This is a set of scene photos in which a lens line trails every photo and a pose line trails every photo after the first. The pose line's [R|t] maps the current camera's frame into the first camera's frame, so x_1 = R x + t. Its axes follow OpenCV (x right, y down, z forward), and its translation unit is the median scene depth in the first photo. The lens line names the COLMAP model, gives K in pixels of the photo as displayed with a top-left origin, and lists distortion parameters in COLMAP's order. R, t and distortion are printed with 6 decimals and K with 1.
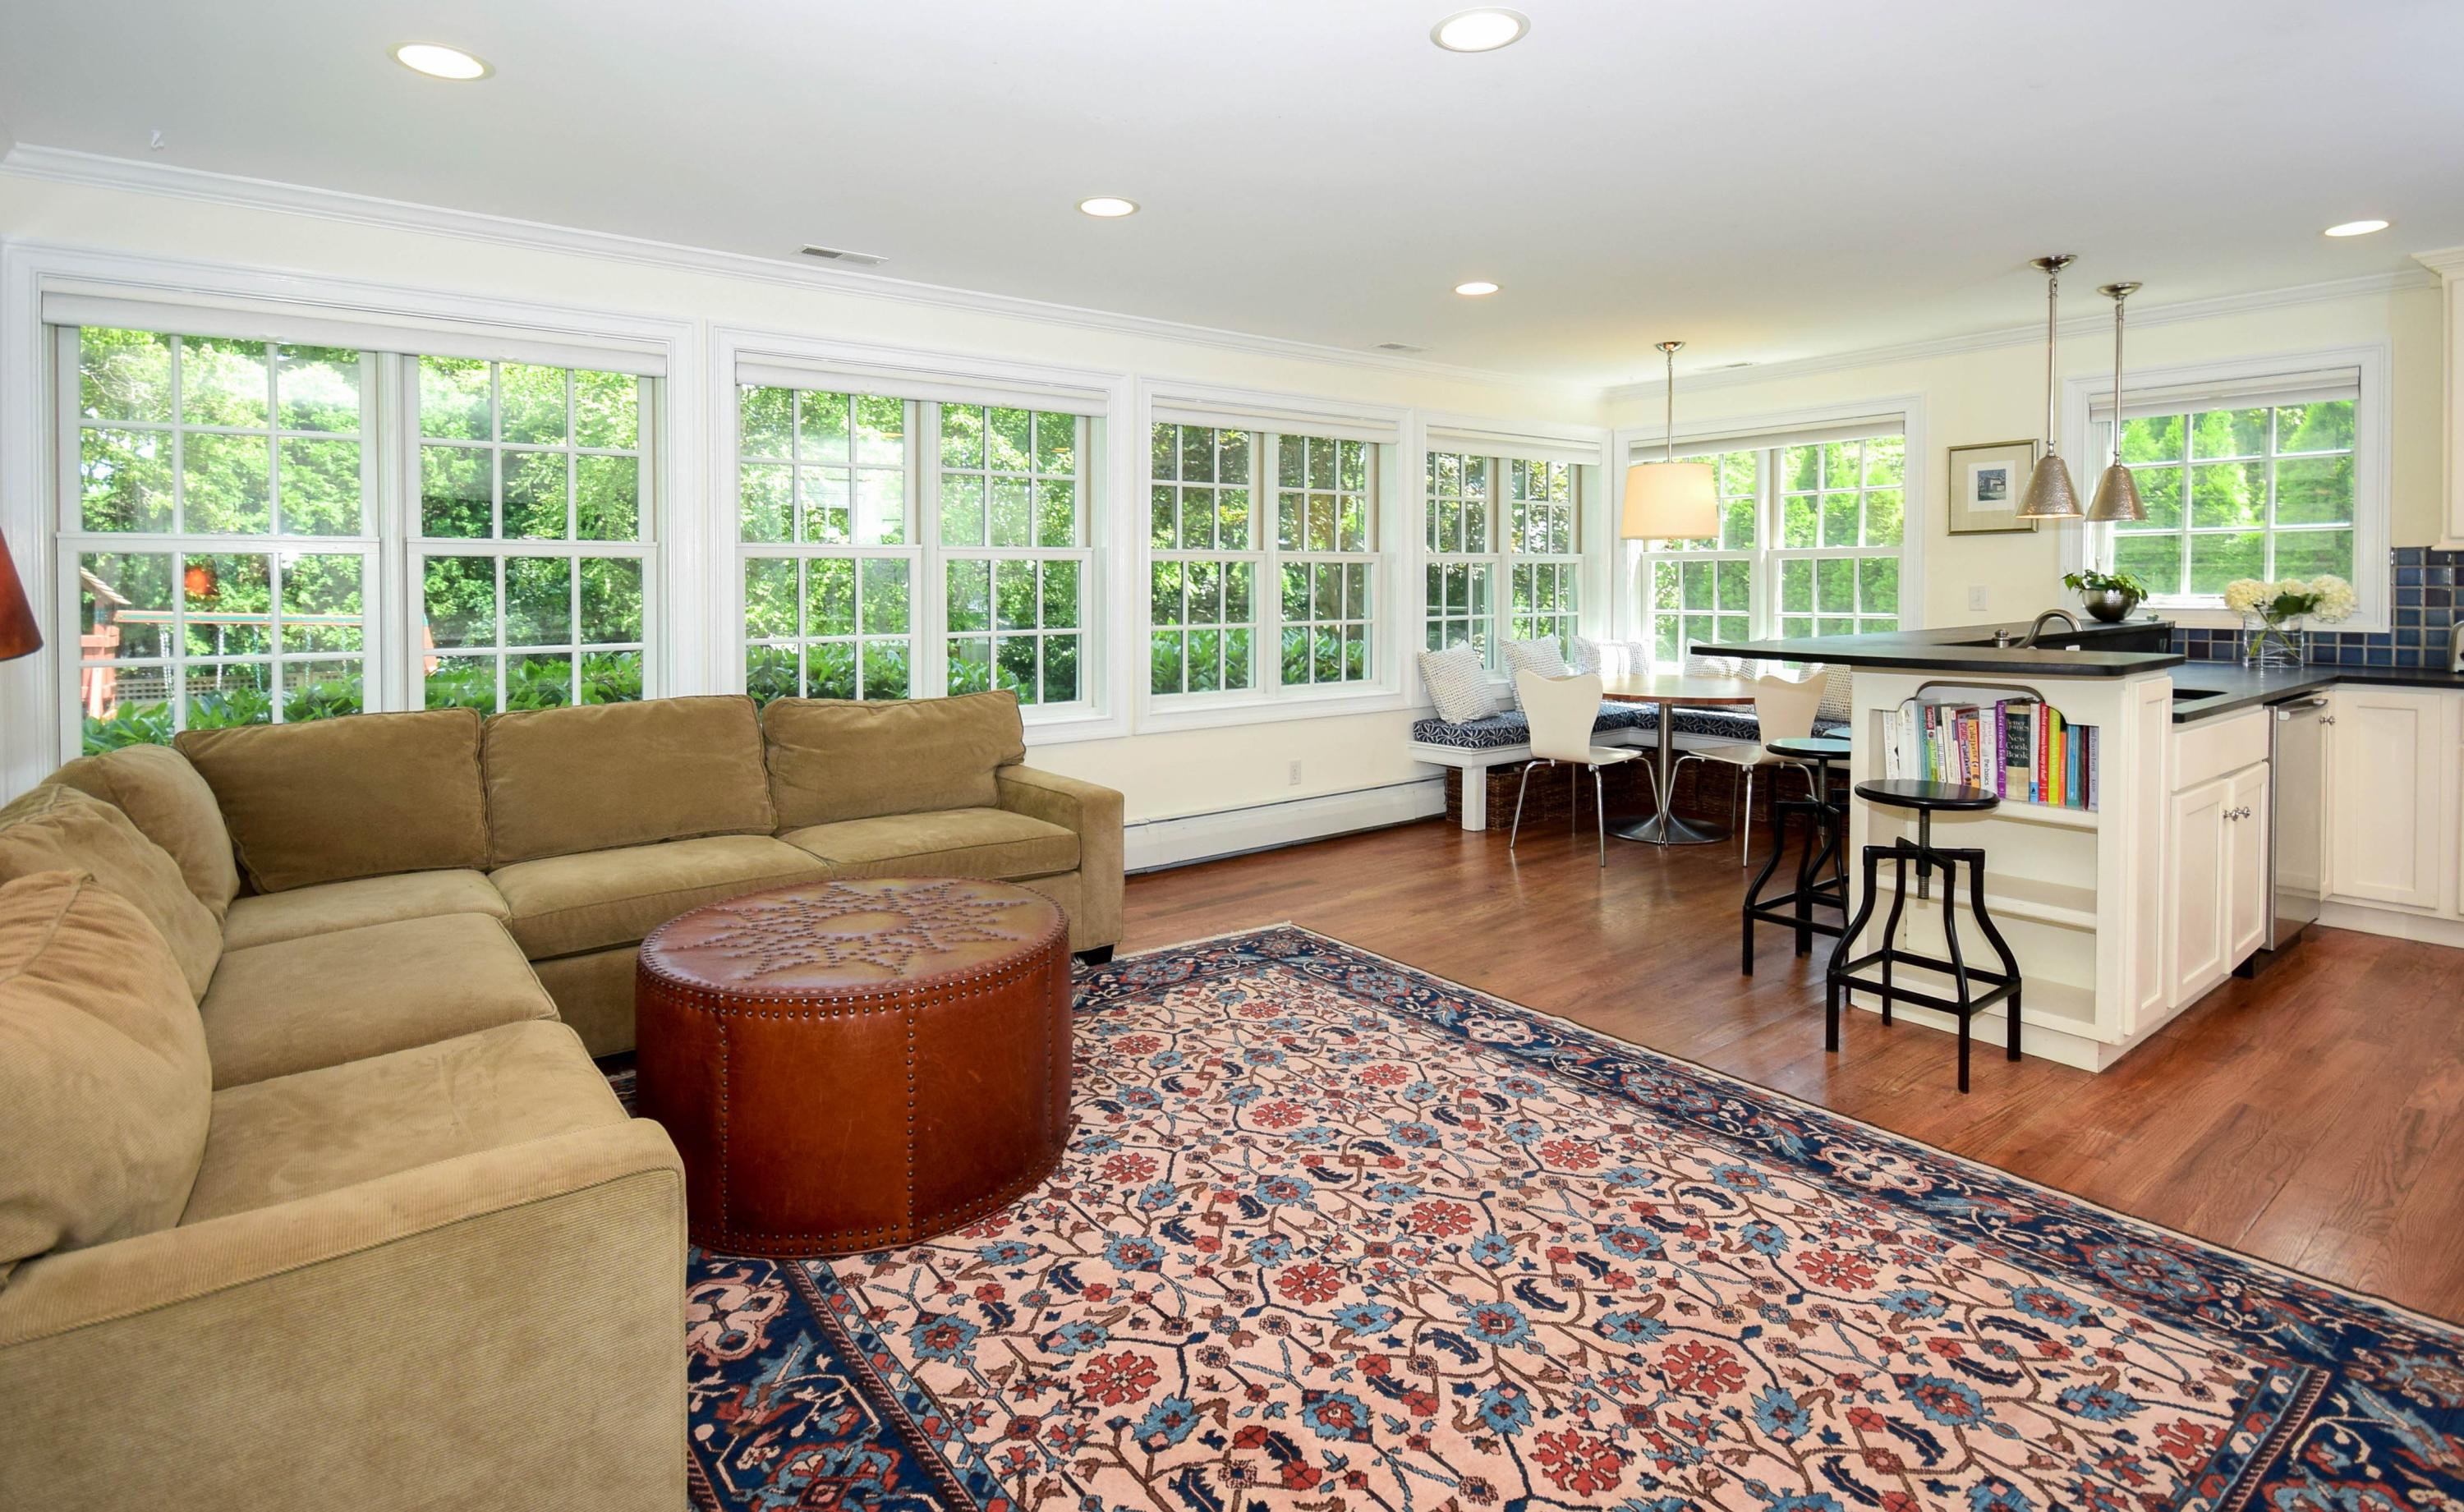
lens RADIAL K [[1185.2, 0, 1114.4], [0, 1185.2, 619.6], [0, 0, 1]] dist [-0.000261, -0.003883]
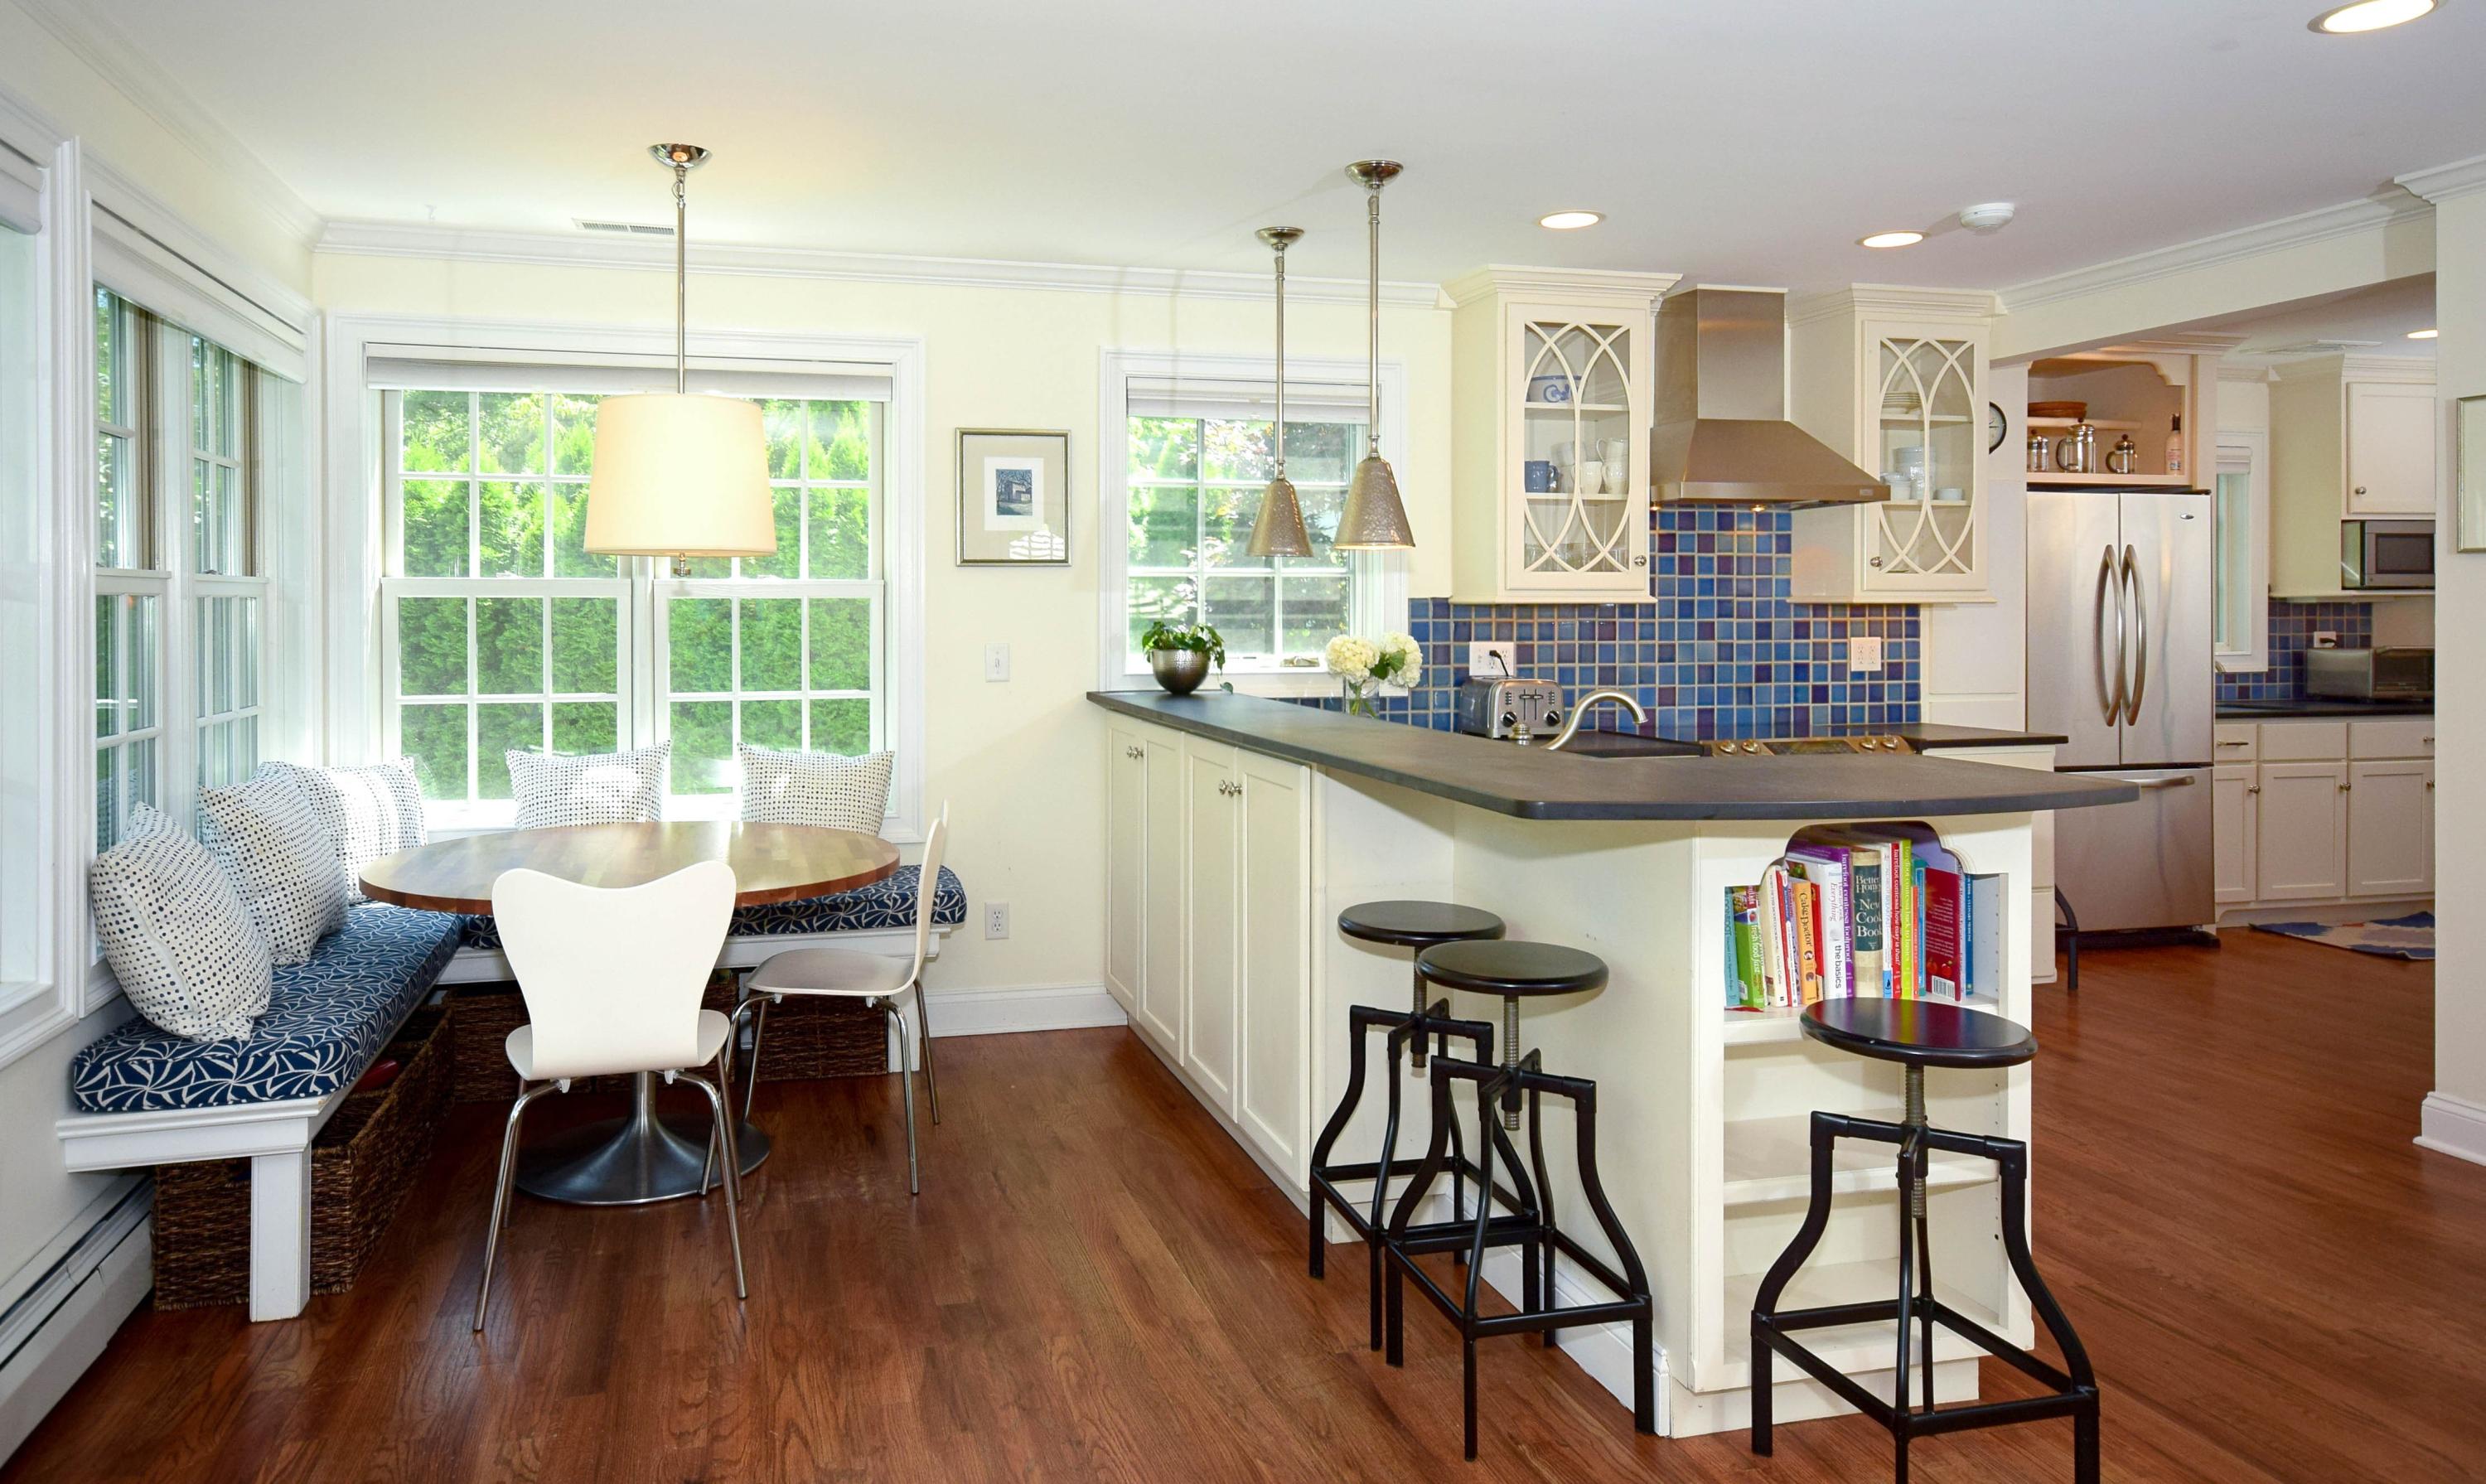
lens RADIAL K [[1653.3, 0, 1157.6], [0, 1653.3, 622.0], [0, 0, 1]] dist [0.021403, 0.000162]
pose [[0.327269, 0.000071, 0.944931, -0.184816], [0.026682, 0.999601, -0.009316, -0.049157], [-0.944554, 0.028262, 0.327136, 1.020360]]
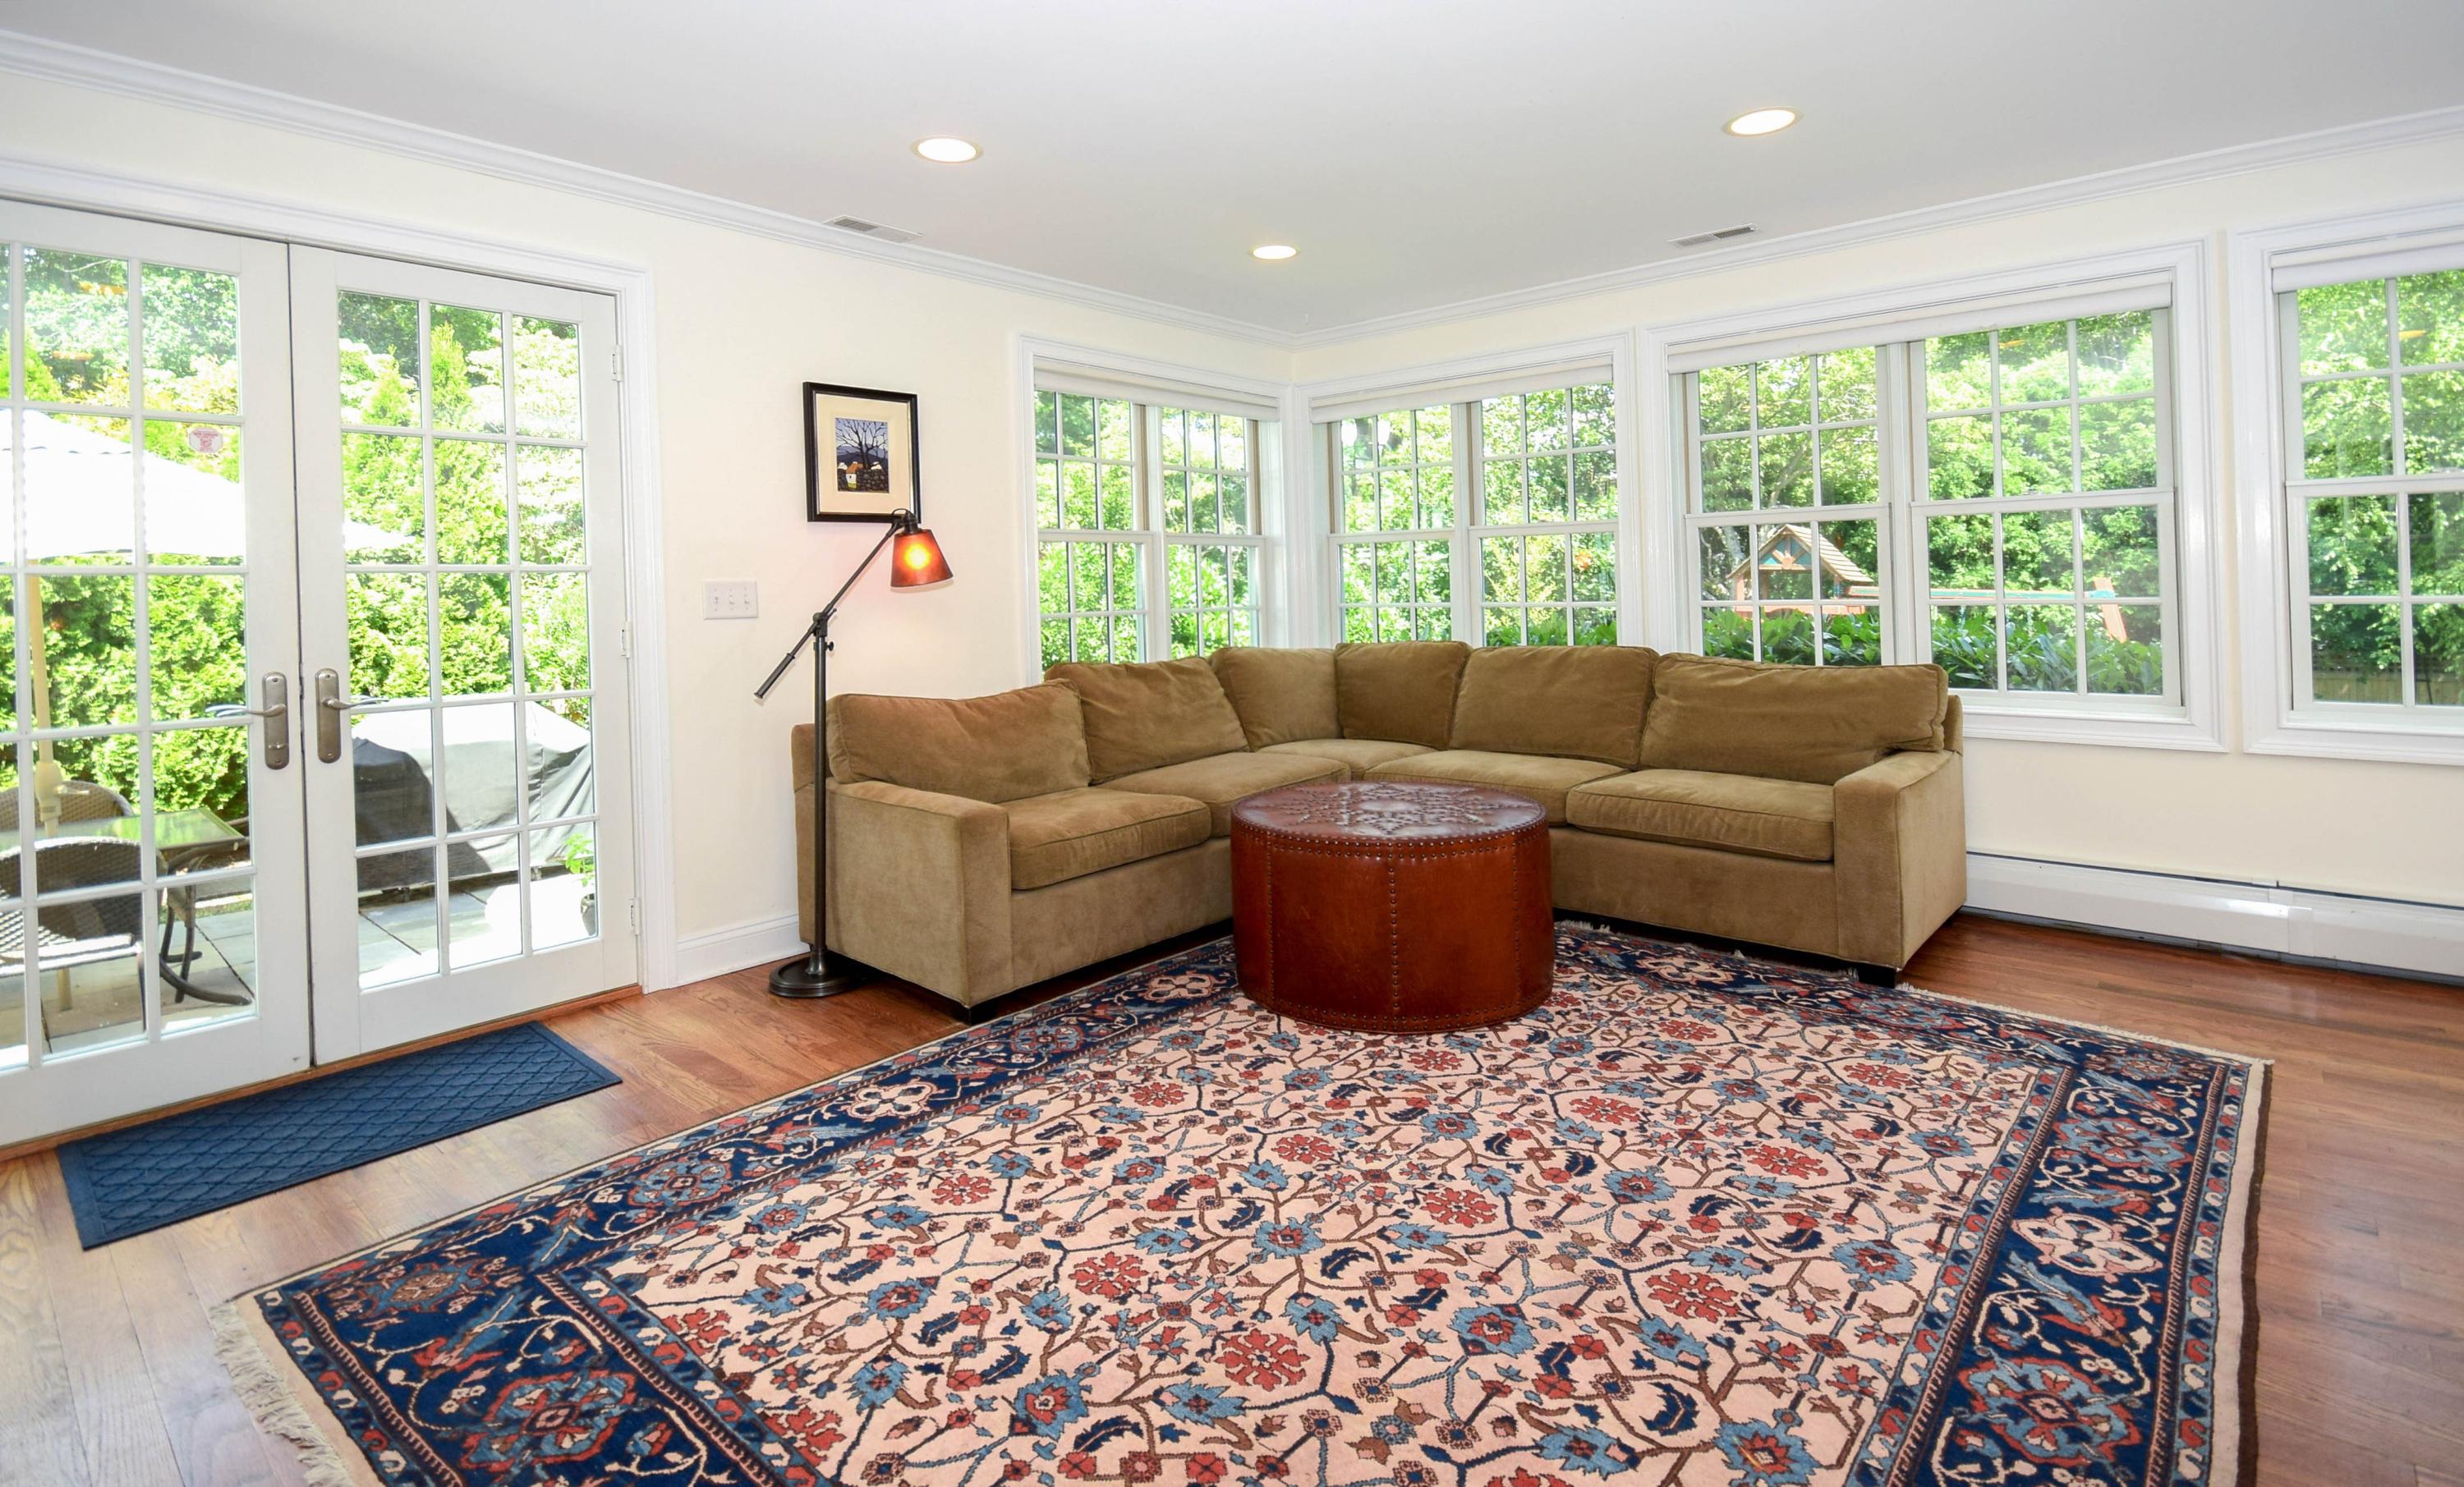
lens RADIAL K [[1119.7, 0, 1258.8], [0, 1119.7, 576.5], [0, 0, 1]] dist [-0.007413, -0.002127]
pose [[0.248075, -0.009260, -0.968696, 0.792518], [-0.010605, 0.999868, -0.012273, 0.014910], [0.968683, 0.013318, 0.247944, 0.450847]]
